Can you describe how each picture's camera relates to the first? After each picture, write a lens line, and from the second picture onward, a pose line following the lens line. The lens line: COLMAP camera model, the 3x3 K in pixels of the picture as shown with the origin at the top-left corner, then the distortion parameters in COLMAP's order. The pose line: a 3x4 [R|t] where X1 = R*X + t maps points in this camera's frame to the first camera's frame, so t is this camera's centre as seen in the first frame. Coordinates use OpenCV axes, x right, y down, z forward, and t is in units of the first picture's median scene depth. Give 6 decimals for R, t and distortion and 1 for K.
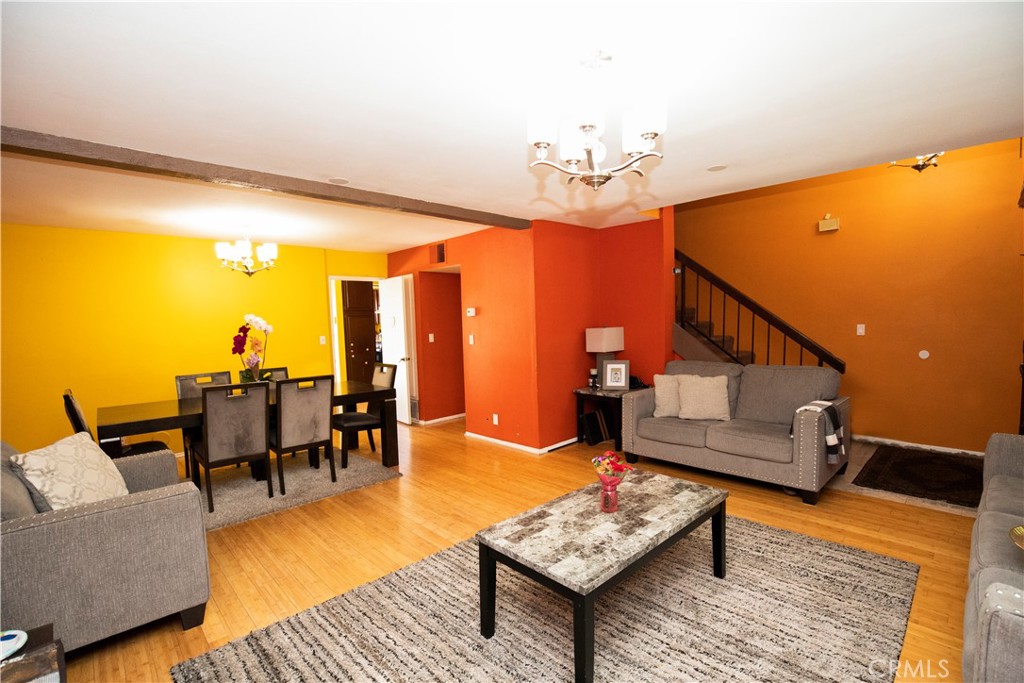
lens RADIAL K [[469.3, 0, 515.9], [0, 469.3, 346.4], [0, 0, 1]] dist [-0.018563, 0.000650]
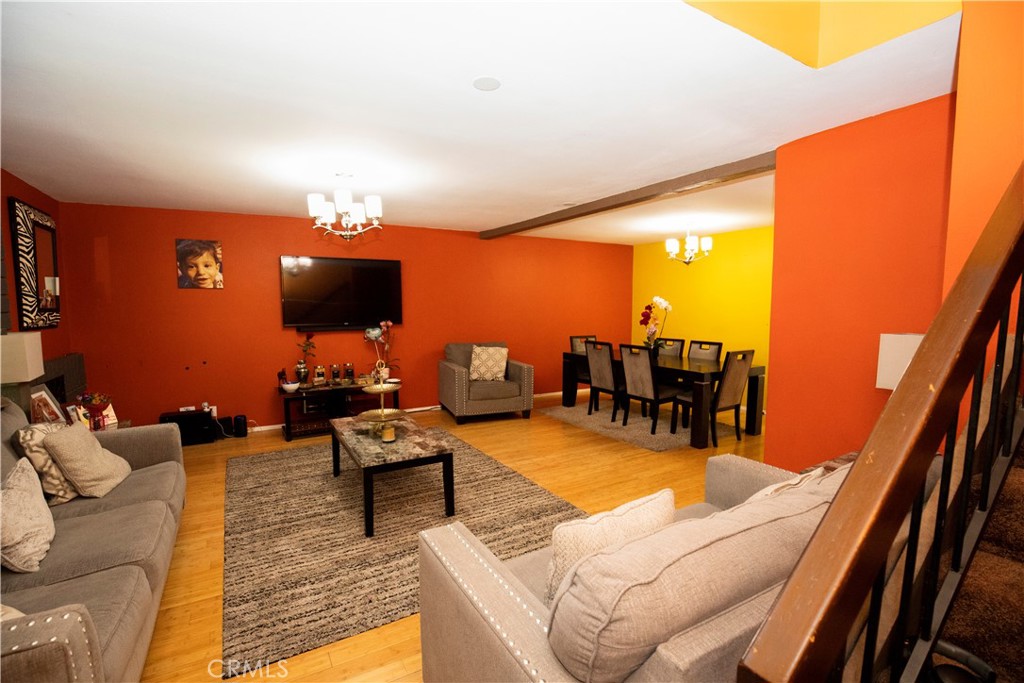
lens RADIAL K [[469.3, 0, 514.9], [0, 469.3, 343.8], [0, 0, 1]] dist [-0.018563, 0.000650]
pose [[-0.230046, 0.108526, -0.967110, 0.859002], [-0.054286, 0.990784, 0.124096, -0.081822], [0.971665, 0.081048, -0.222034, 0.951137]]
